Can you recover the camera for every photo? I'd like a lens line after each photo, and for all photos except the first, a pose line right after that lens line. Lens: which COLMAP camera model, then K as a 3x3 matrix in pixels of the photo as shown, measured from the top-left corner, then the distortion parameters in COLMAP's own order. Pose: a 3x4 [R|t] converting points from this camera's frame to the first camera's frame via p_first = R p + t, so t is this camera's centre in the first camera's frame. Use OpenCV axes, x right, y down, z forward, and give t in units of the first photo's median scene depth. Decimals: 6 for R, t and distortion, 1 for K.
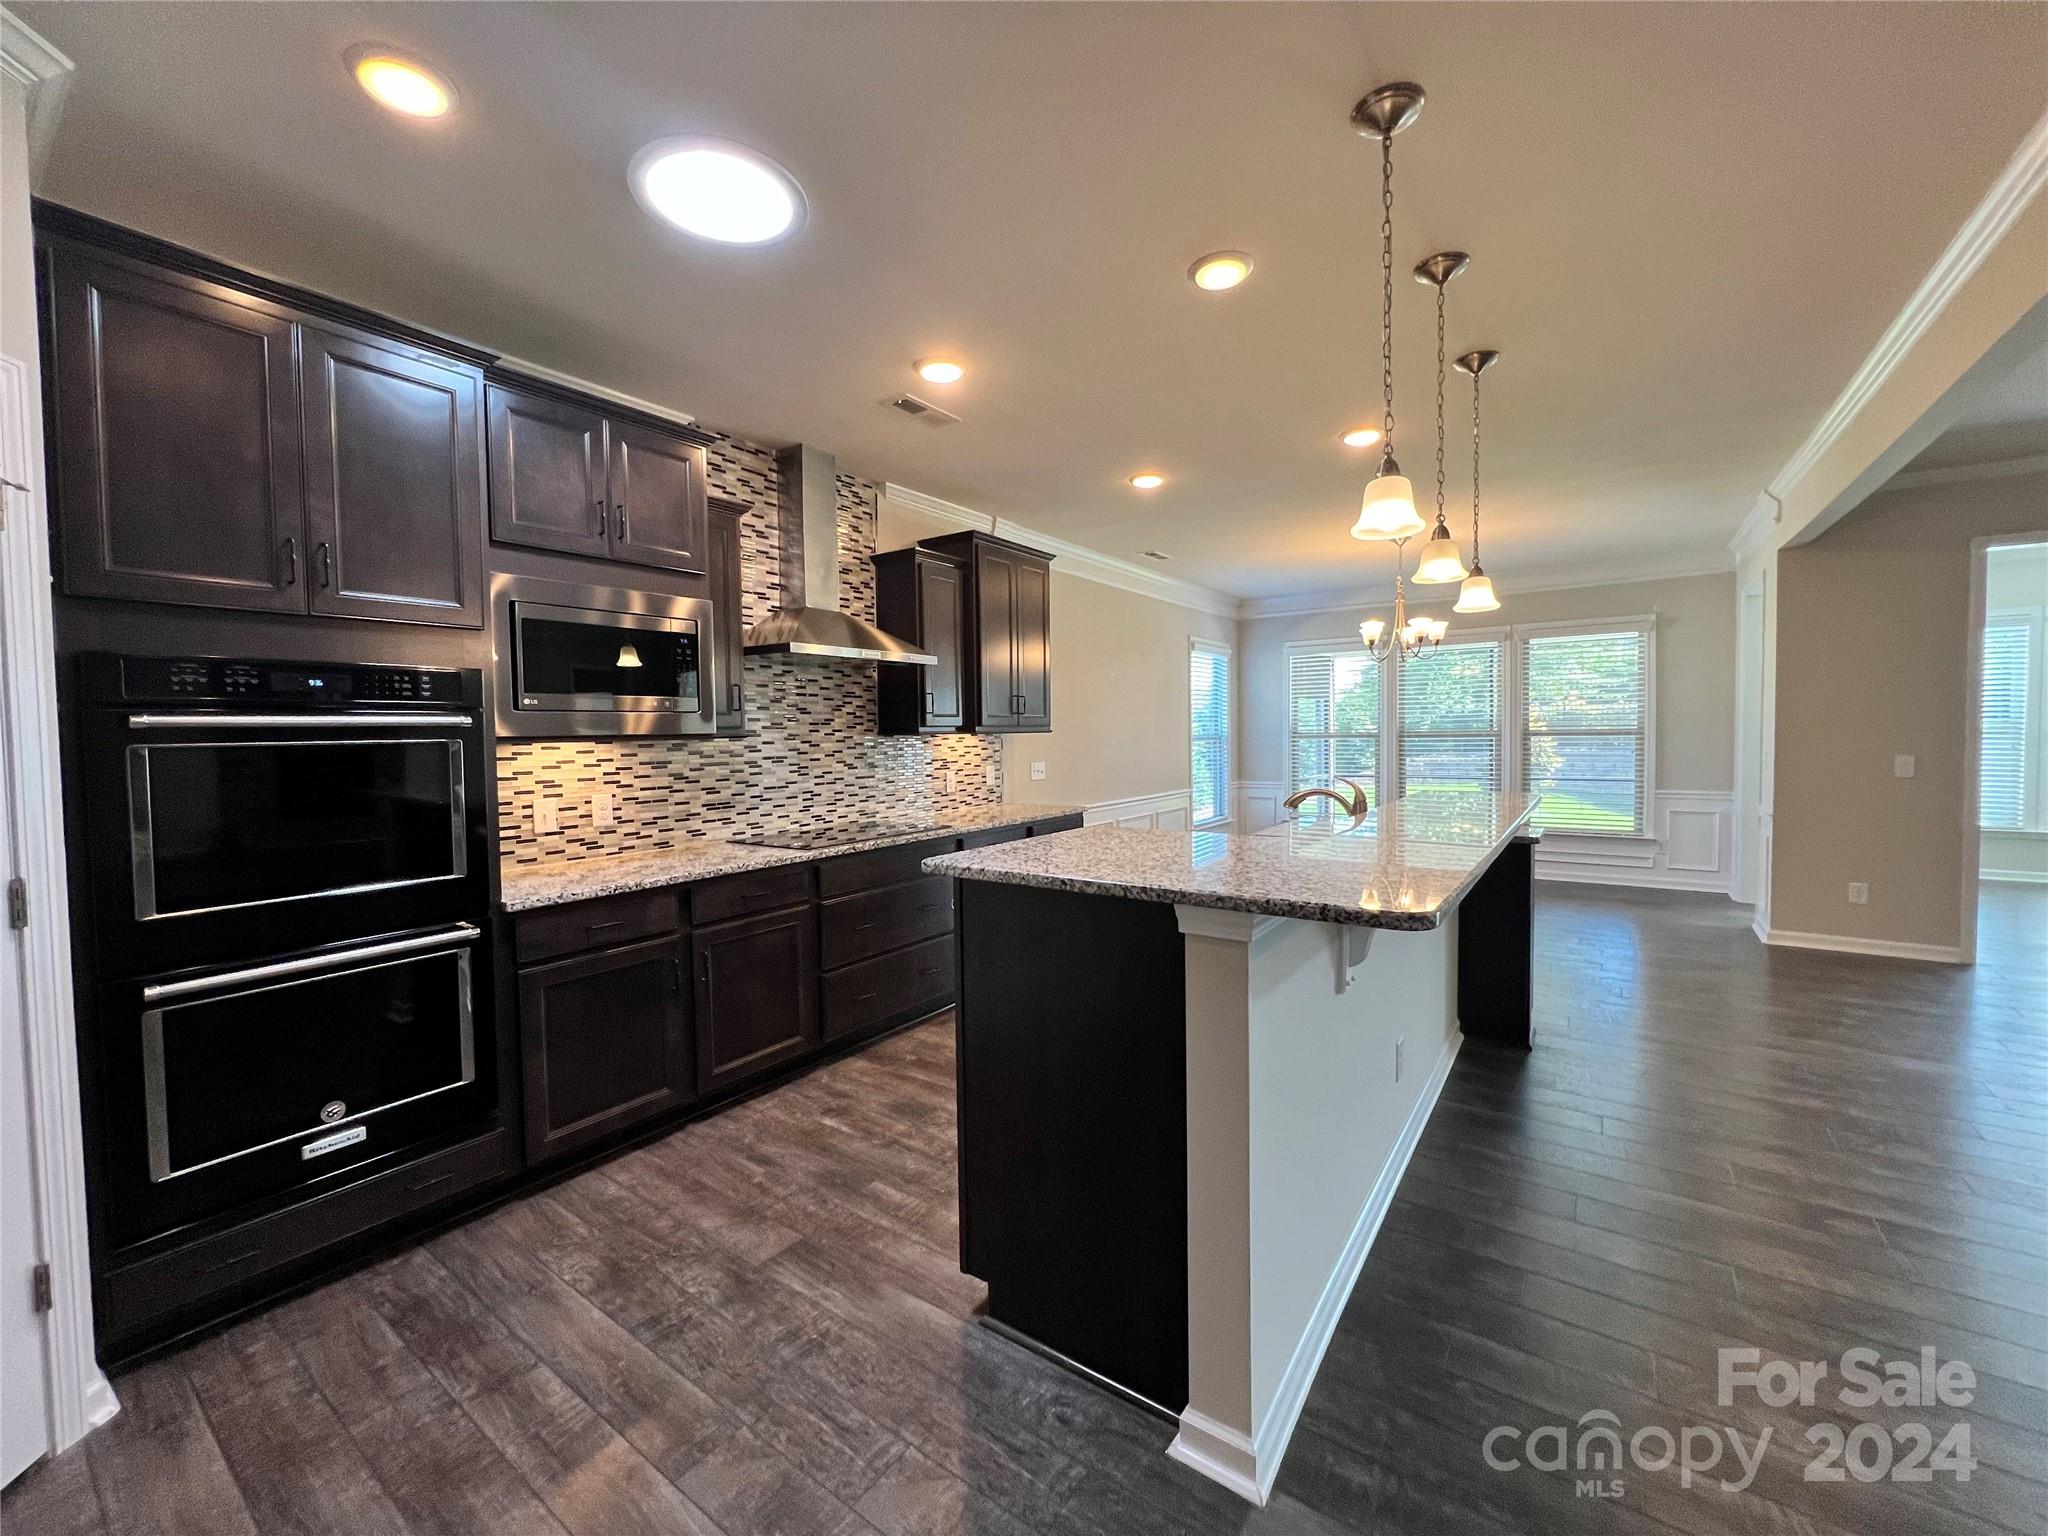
lens RADIAL K [[817.5, 0, 1017.2], [0, 817.5, 759.8], [0, 0, 1]] dist [0.001357, -0.000009]
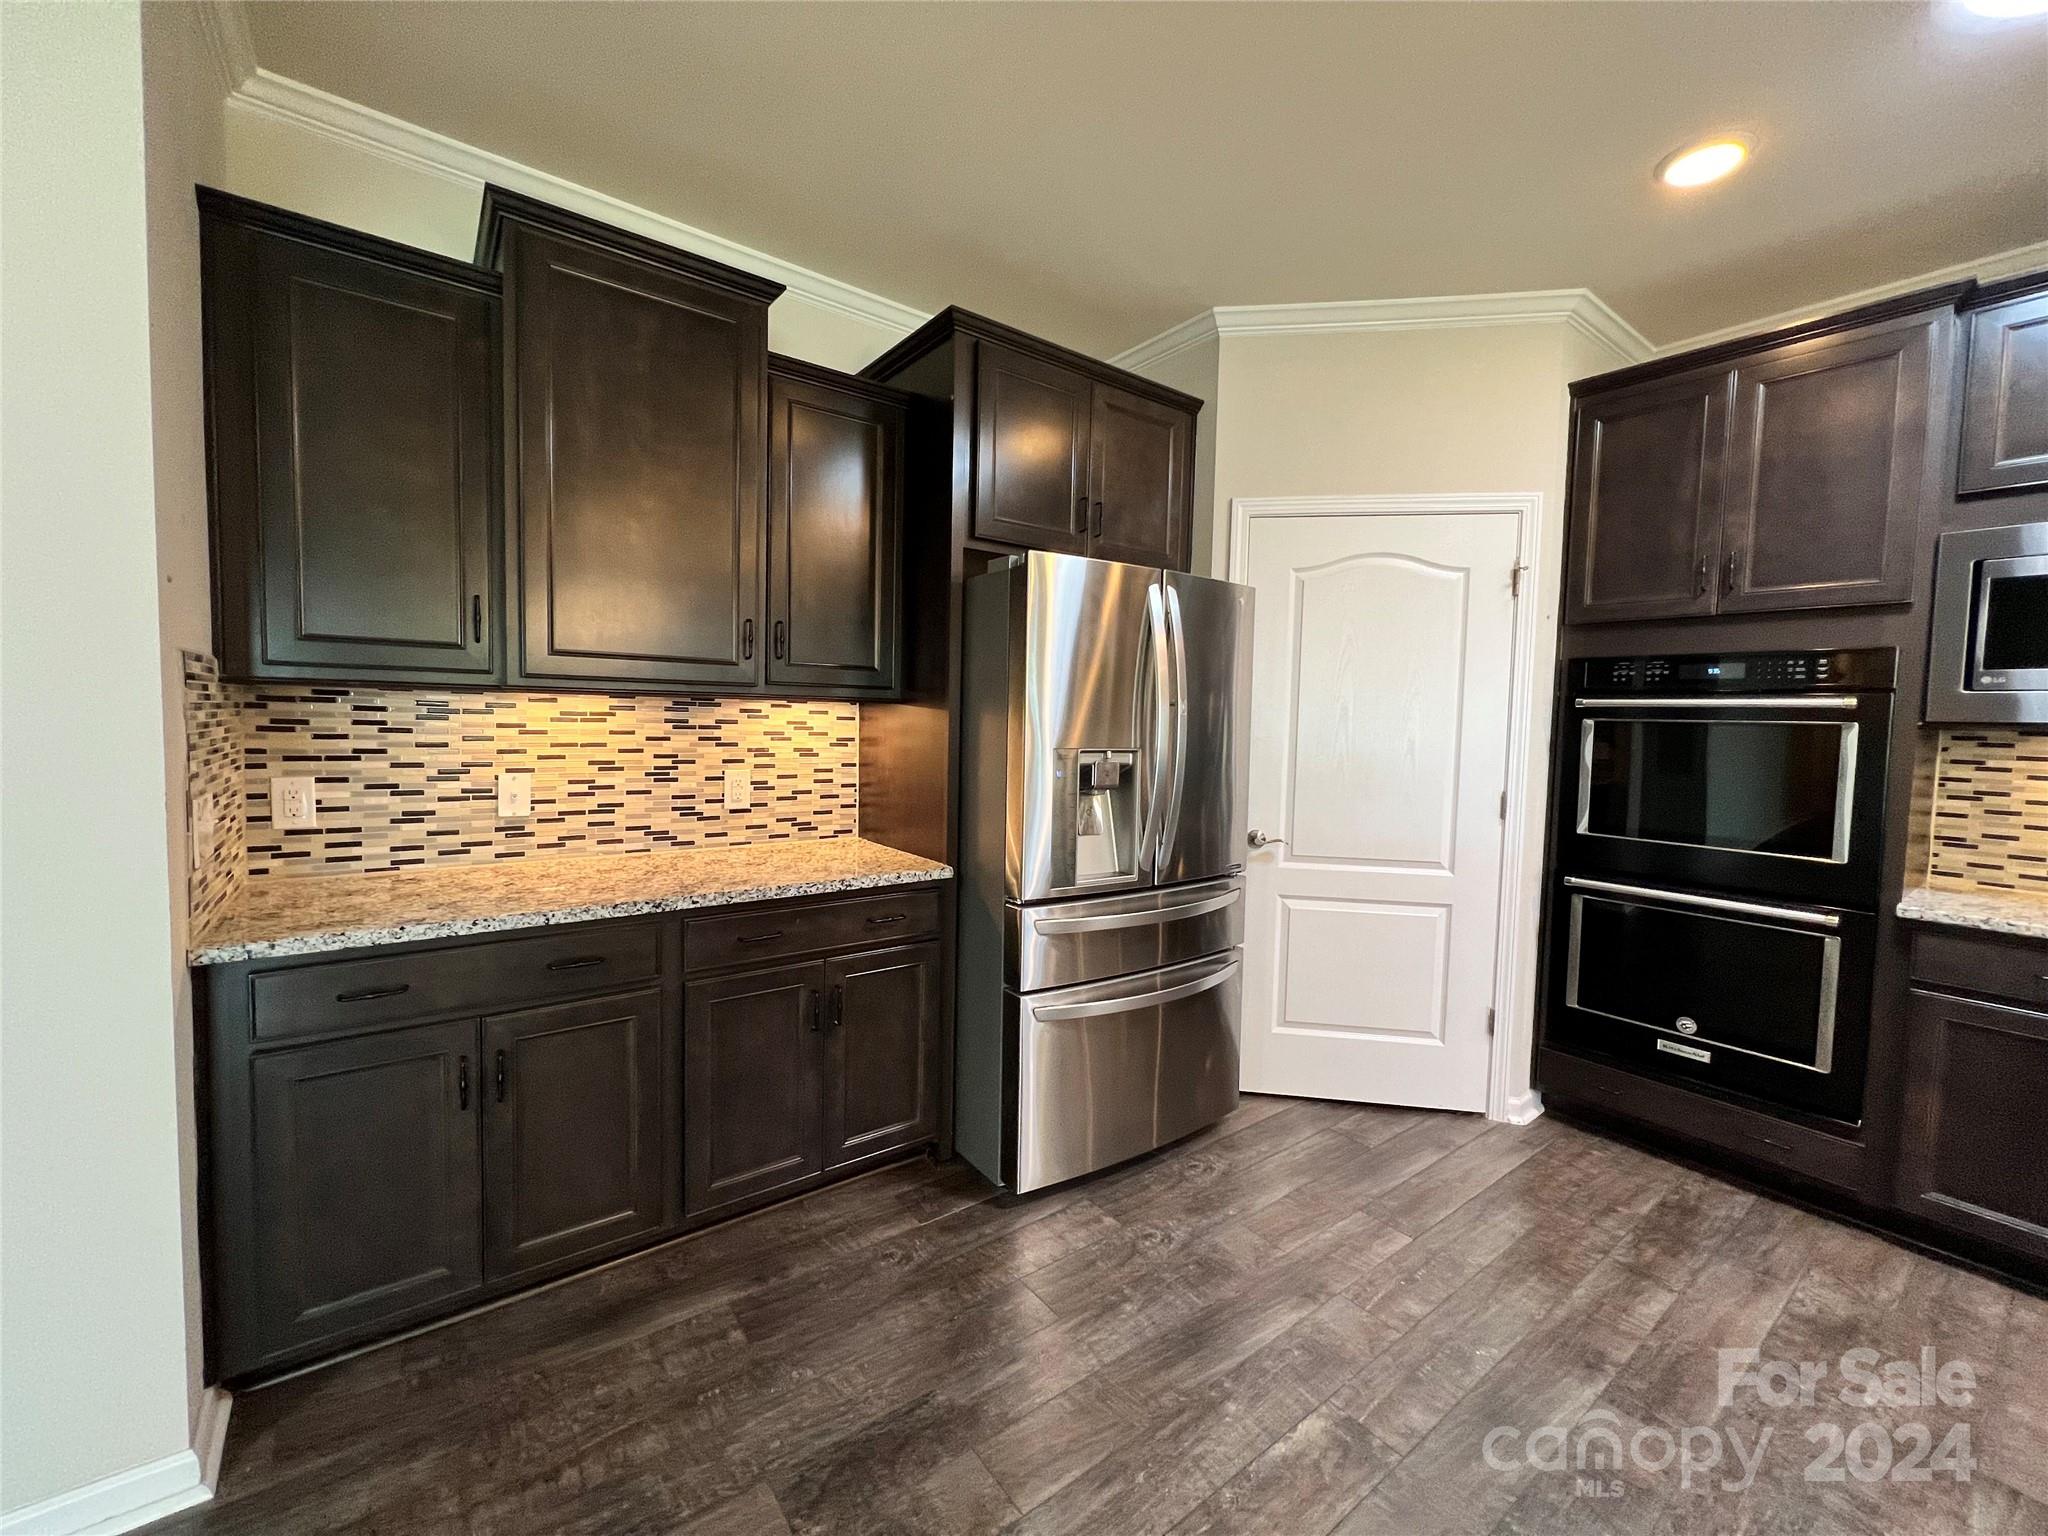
lens RADIAL K [[818.2, 0, 1017.3], [0, 818.2, 760.1], [0, 0, 1]] dist [0.000452, 0.000065]
pose [[-0.303662, 0.060958, -0.950828, 0.300306], [-0.052680, 0.995350, 0.080636, -0.003467], [0.951322, 0.074576, -0.299039, 0.197294]]
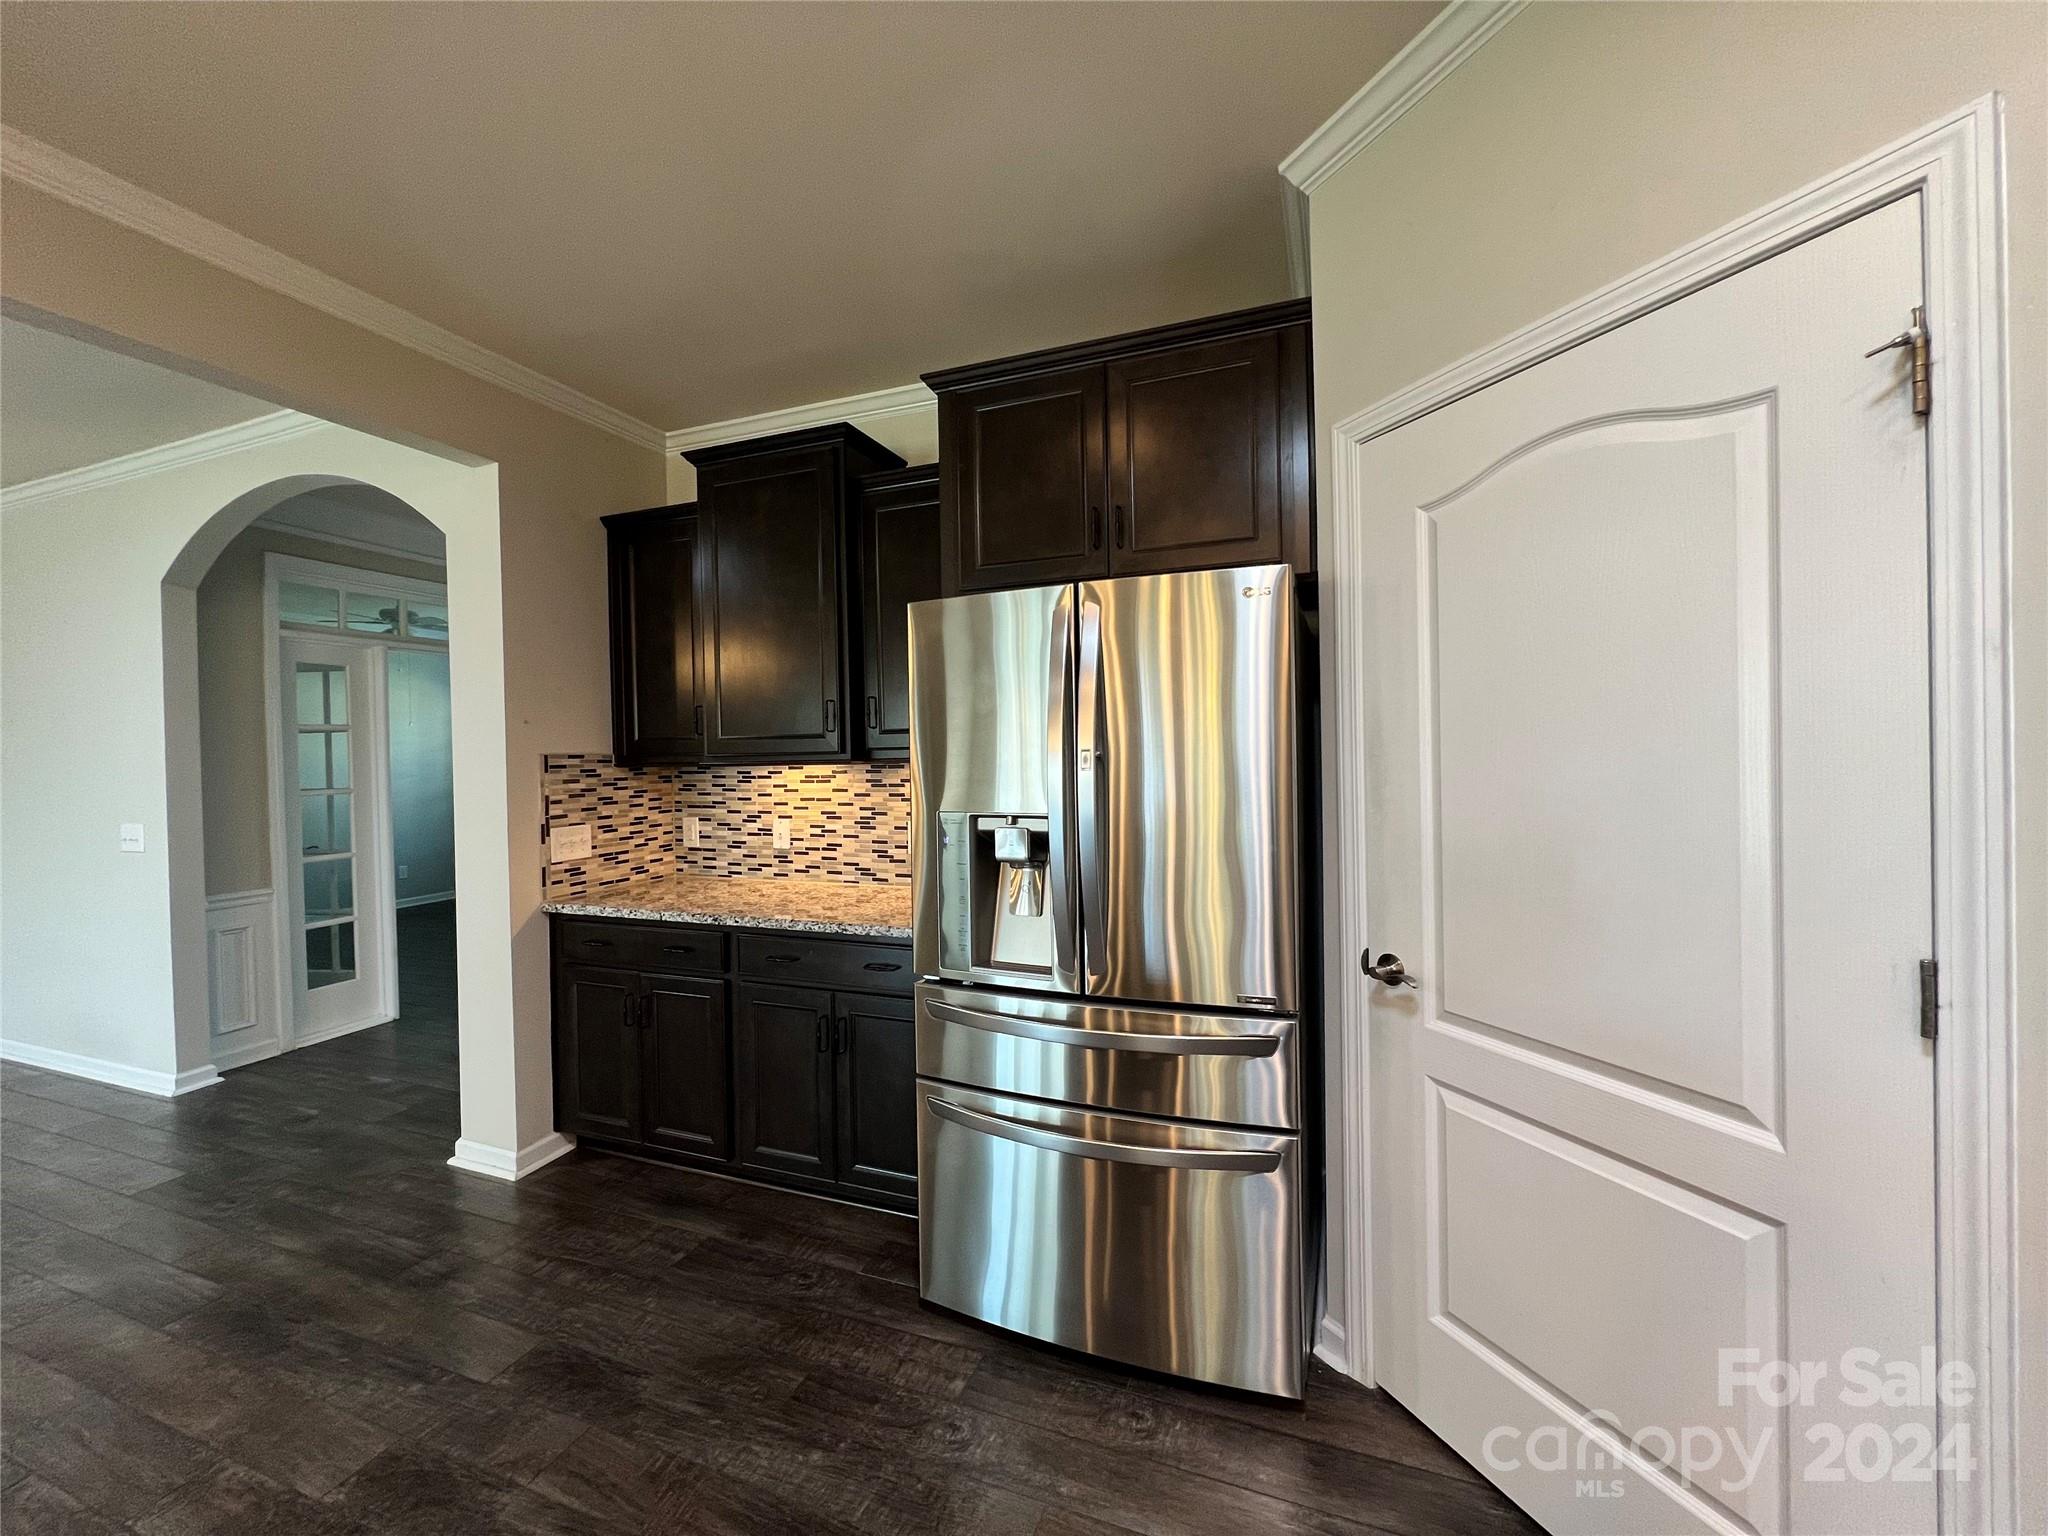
lens RADIAL K [[818.2, 0, 1017.3], [0, 818.2, 760.1], [0, 0, 1]] dist [0.000452, 0.000065]
pose [[-0.967088, 0.036368, -0.251828, -0.147465], [0.025306, 0.998573, 0.047029, -0.021843], [0.253179, 0.039108, -0.966629, 0.545283]]
